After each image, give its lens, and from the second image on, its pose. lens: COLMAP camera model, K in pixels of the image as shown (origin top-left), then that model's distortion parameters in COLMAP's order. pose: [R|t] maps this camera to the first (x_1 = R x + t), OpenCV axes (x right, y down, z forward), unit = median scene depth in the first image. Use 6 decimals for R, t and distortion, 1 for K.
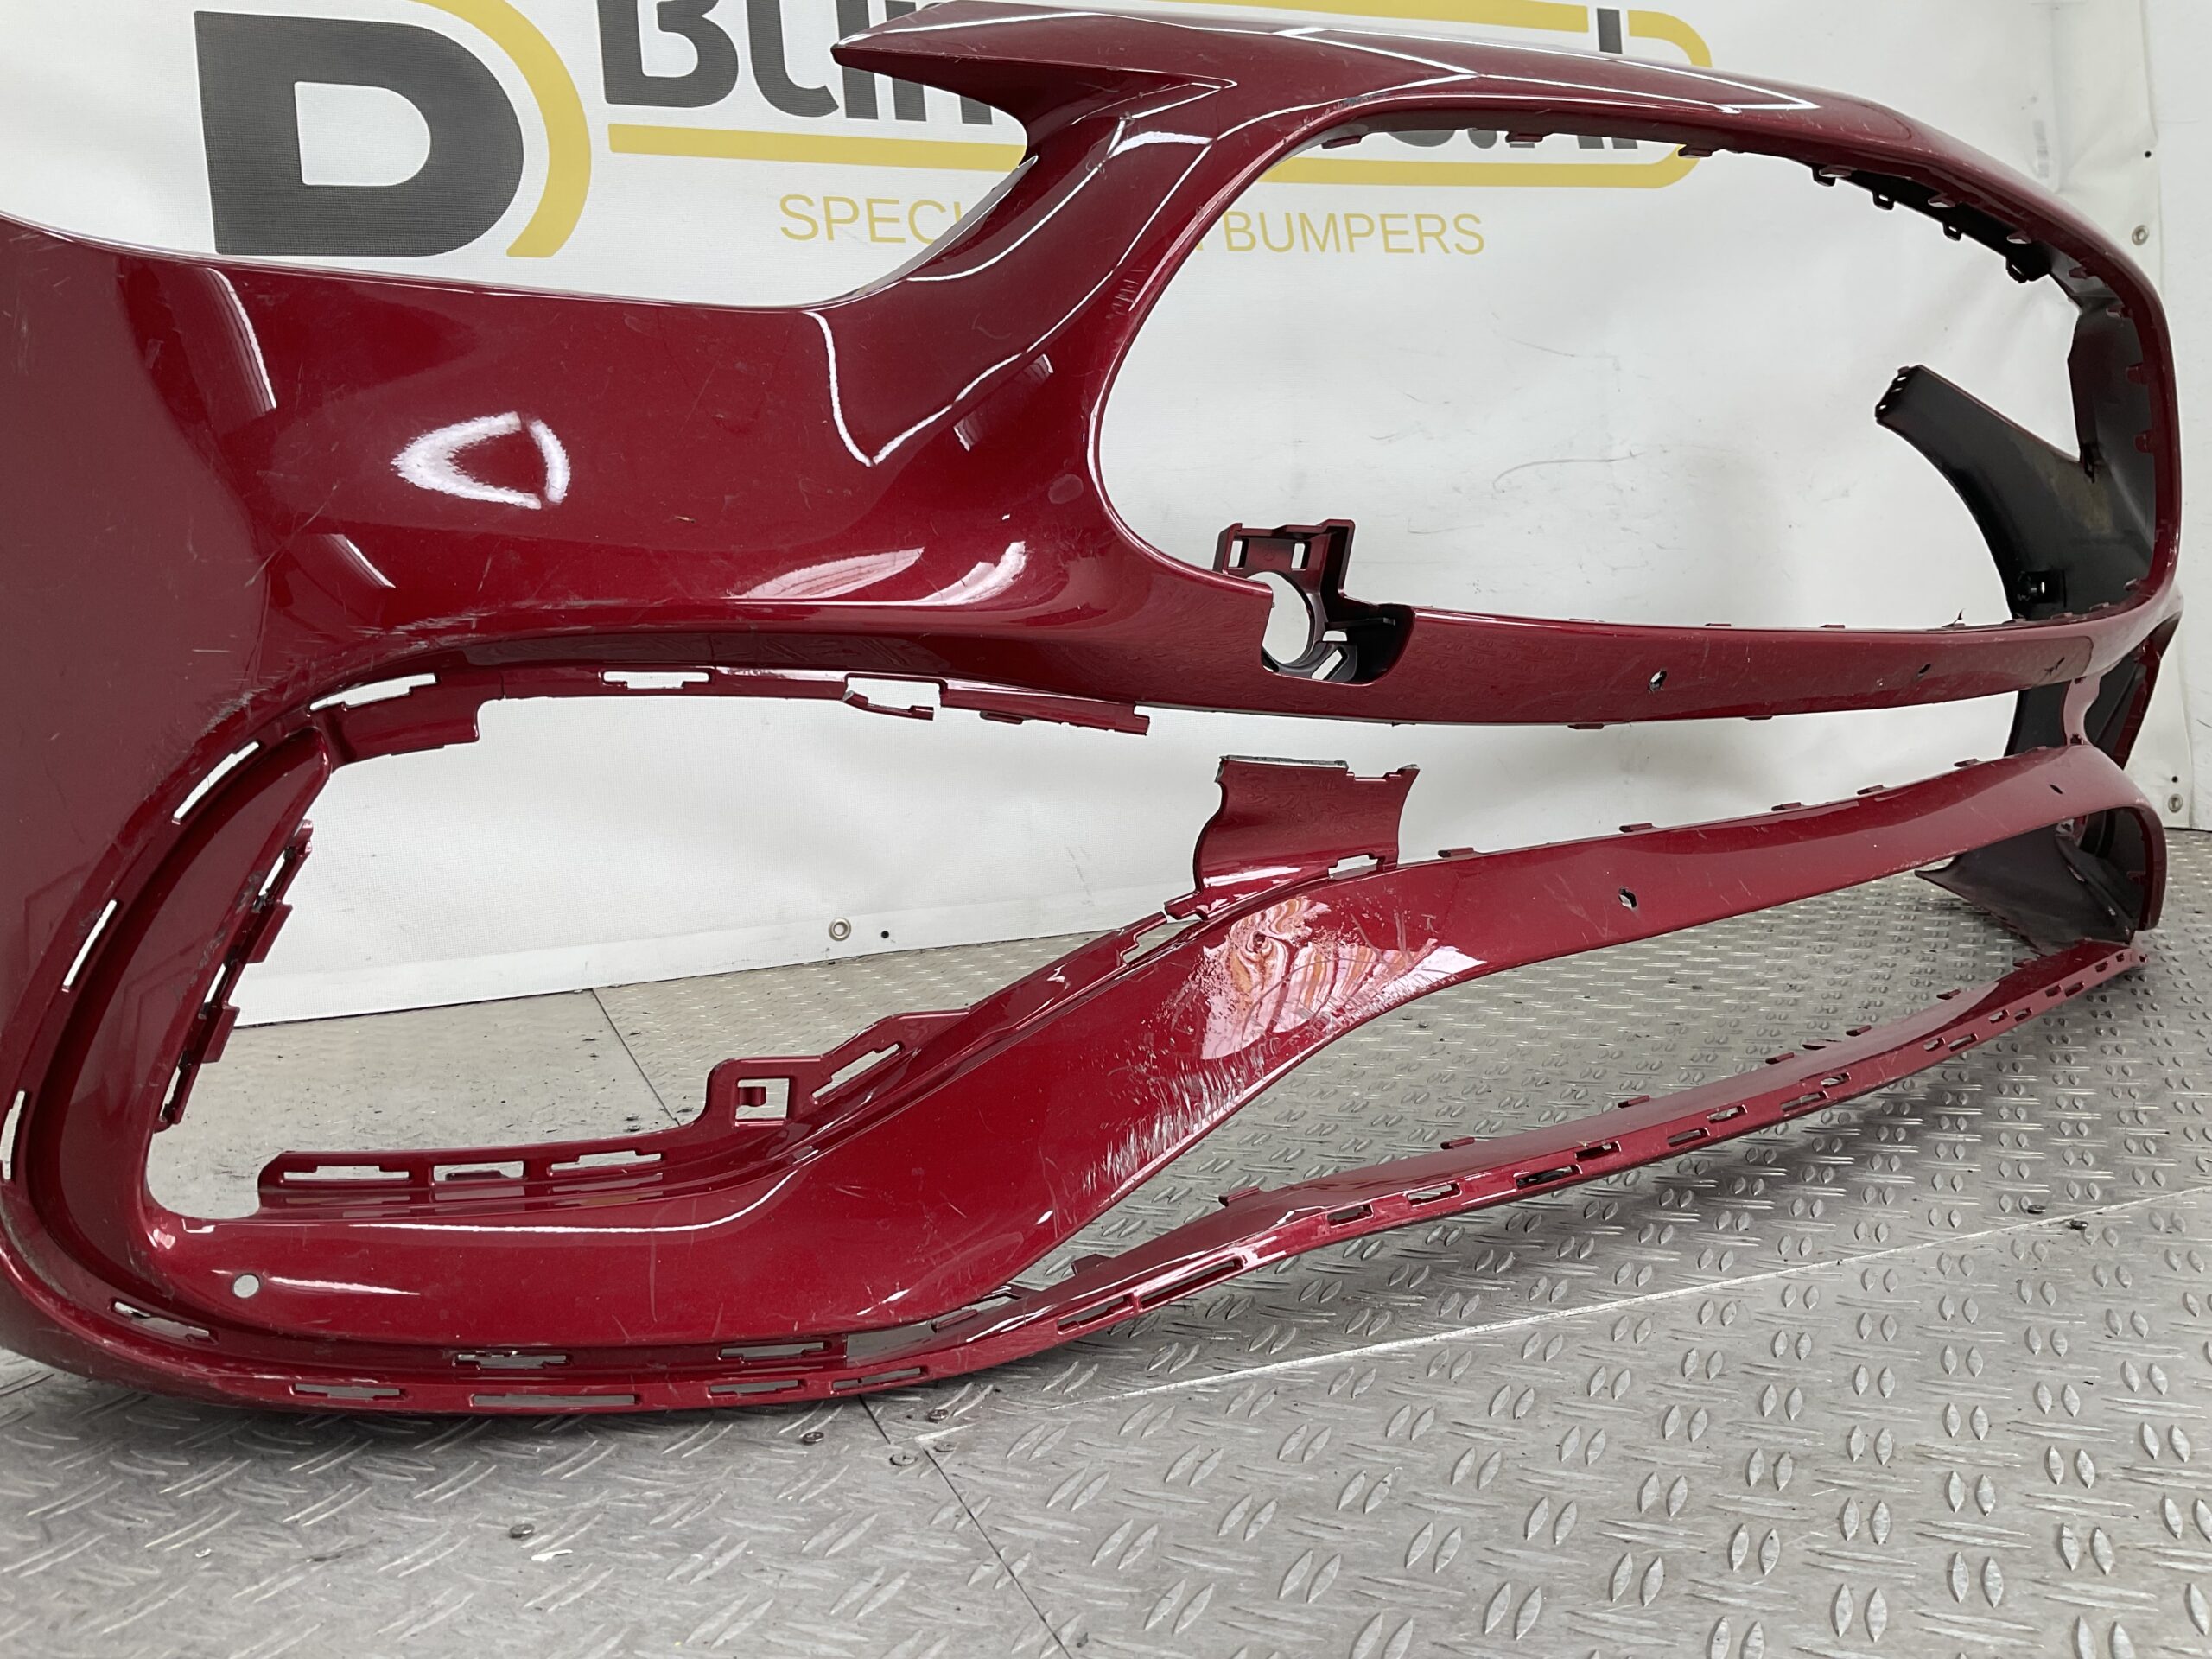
lens RADIAL K [[1818.6, 0, 1104.5], [0, 1818.6, 824.5], [0, 0, 1]] dist [0.128919, -0.262998]
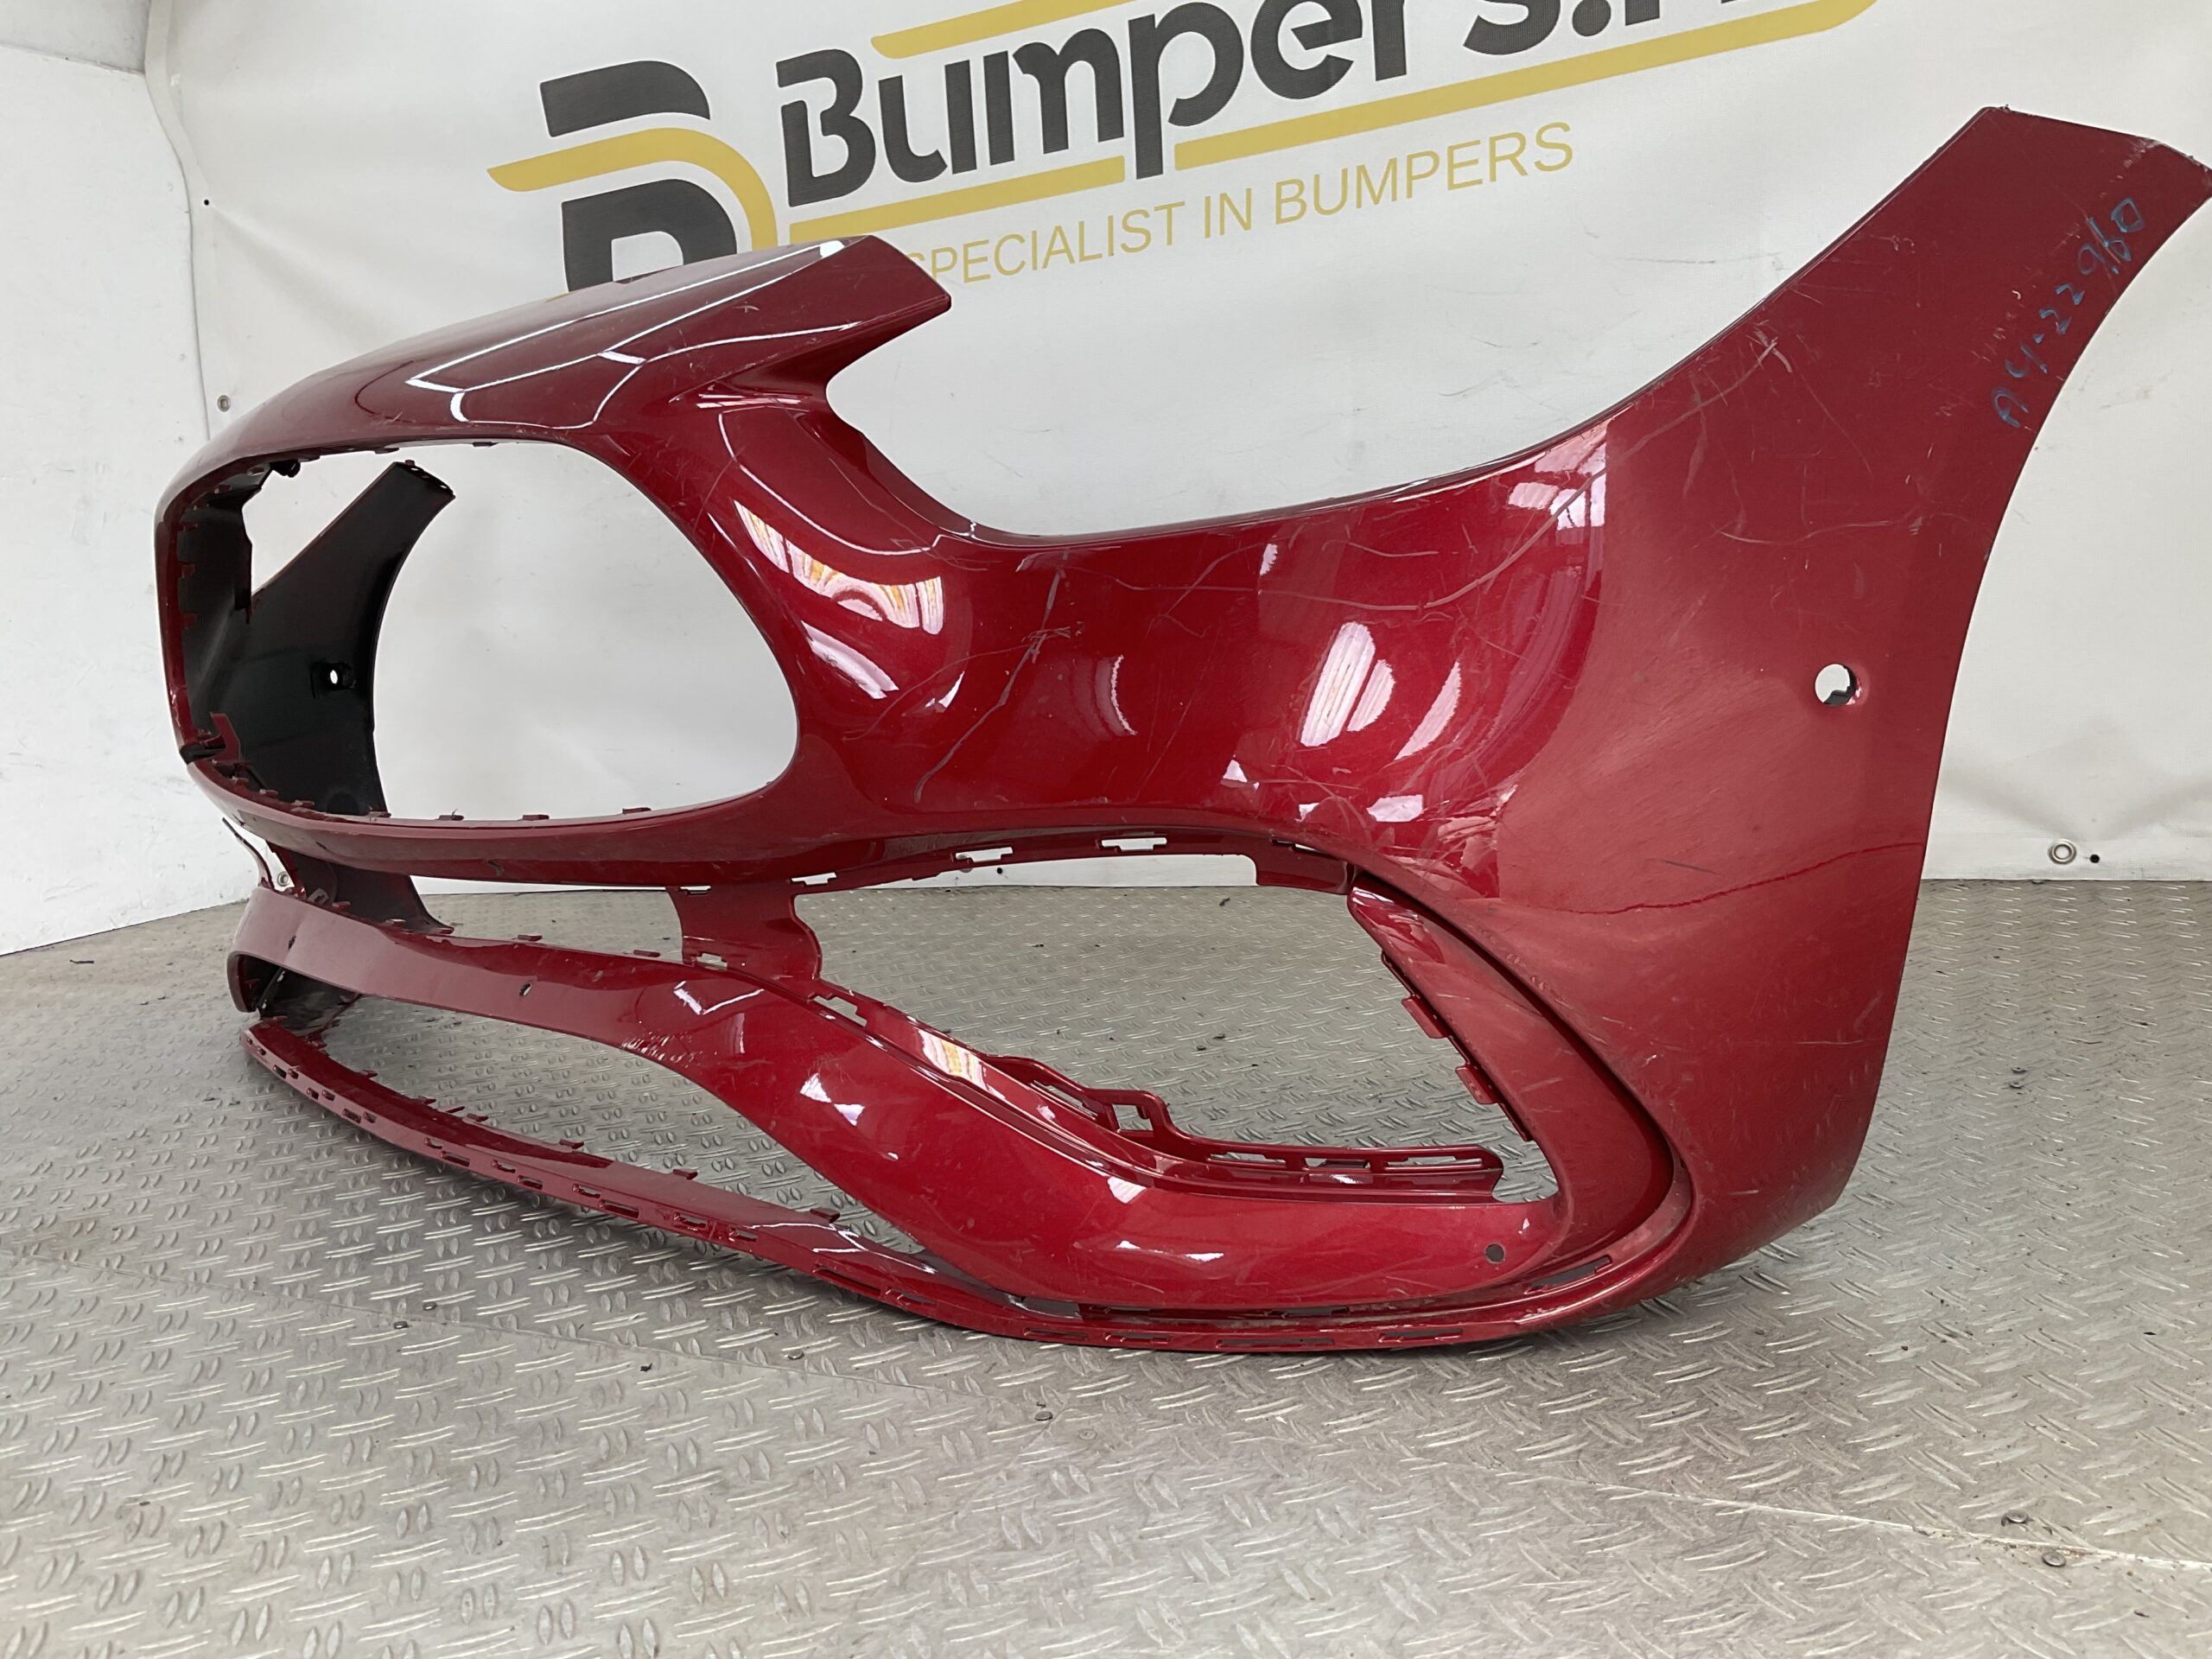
lens RADIAL K [[1818.6, 0, 1104.5], [0, 1818.6, 824.5], [0, 0, 1]] dist [0.128919, -0.262998]
pose [[0.683871, 0.099982, -0.722720, 1.877014], [0.001186, 0.990412, 0.138137, -0.321134], [0.729602, -0.095325, 0.677196, 0.572774]]
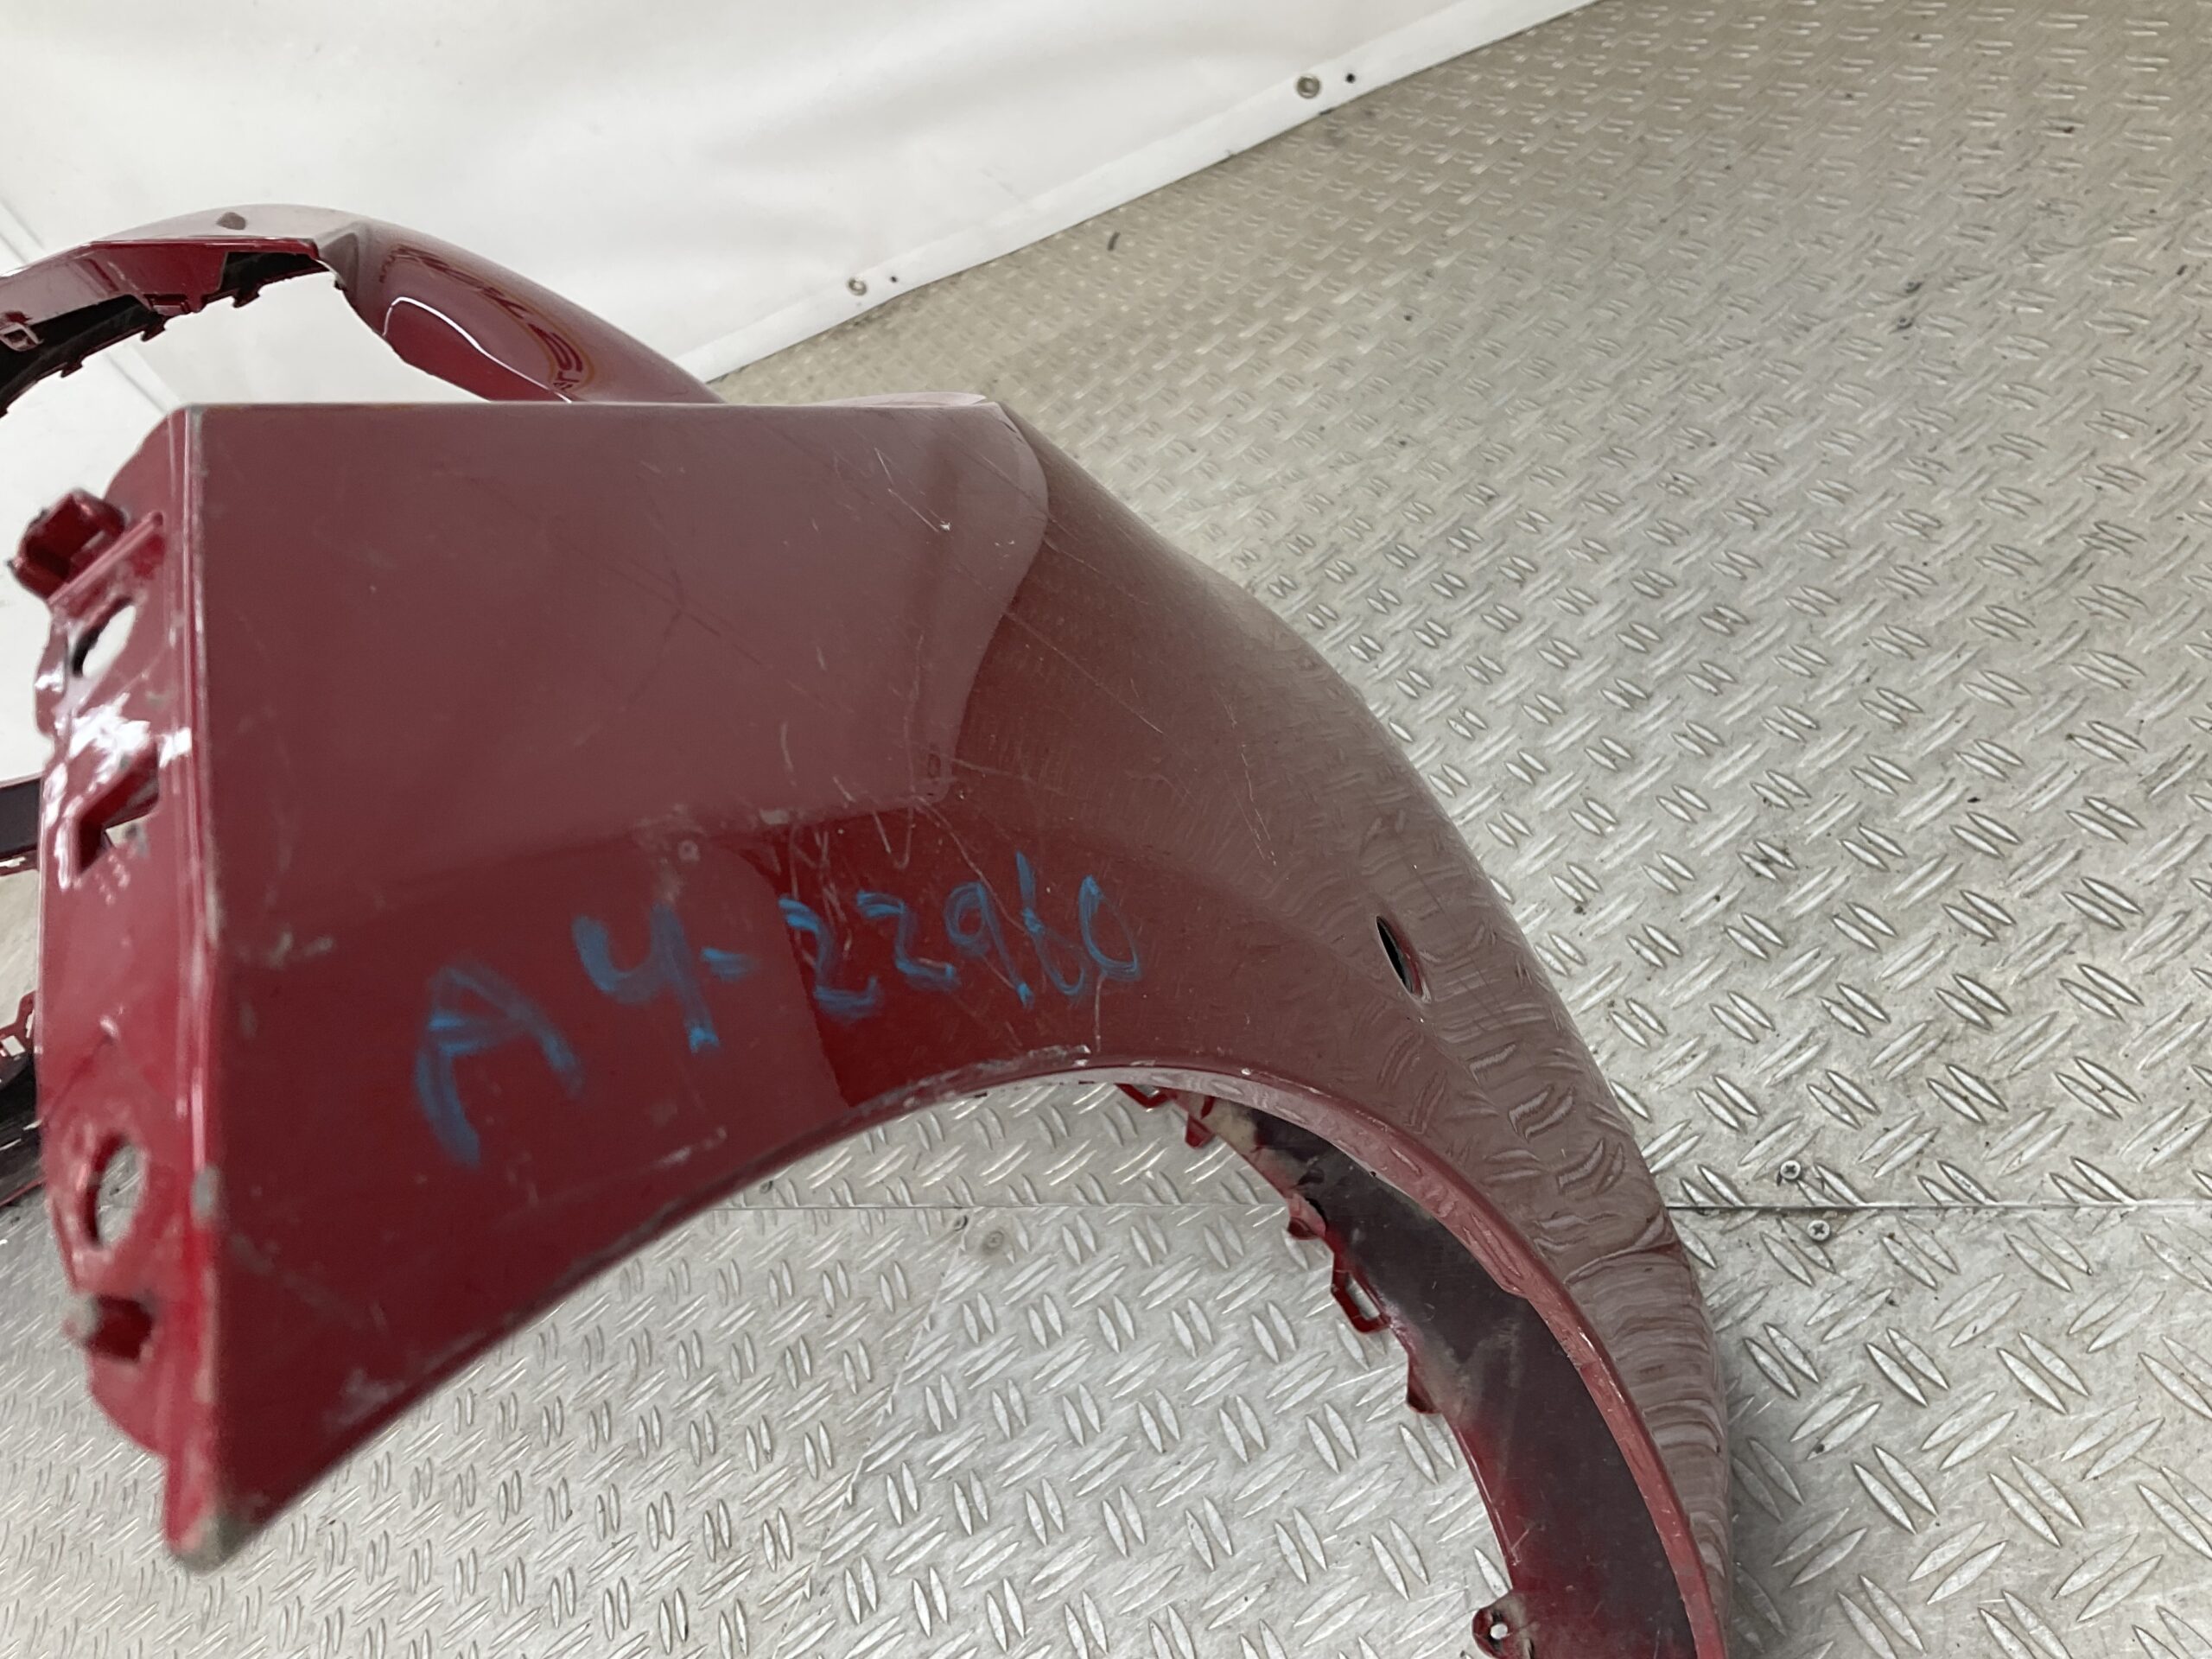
lens RADIAL K [[1808.1, 0, 1106.0], [0, 1808.1, 829.5], [0, 0, 1]] dist [0.149653, -0.316921]
pose [[0.641268, 0.180077, -0.745887, 1.979513], [0.442100, 0.707797, 0.550972, -0.599975], [0.627154, -0.683078, 0.374276, 1.063972]]
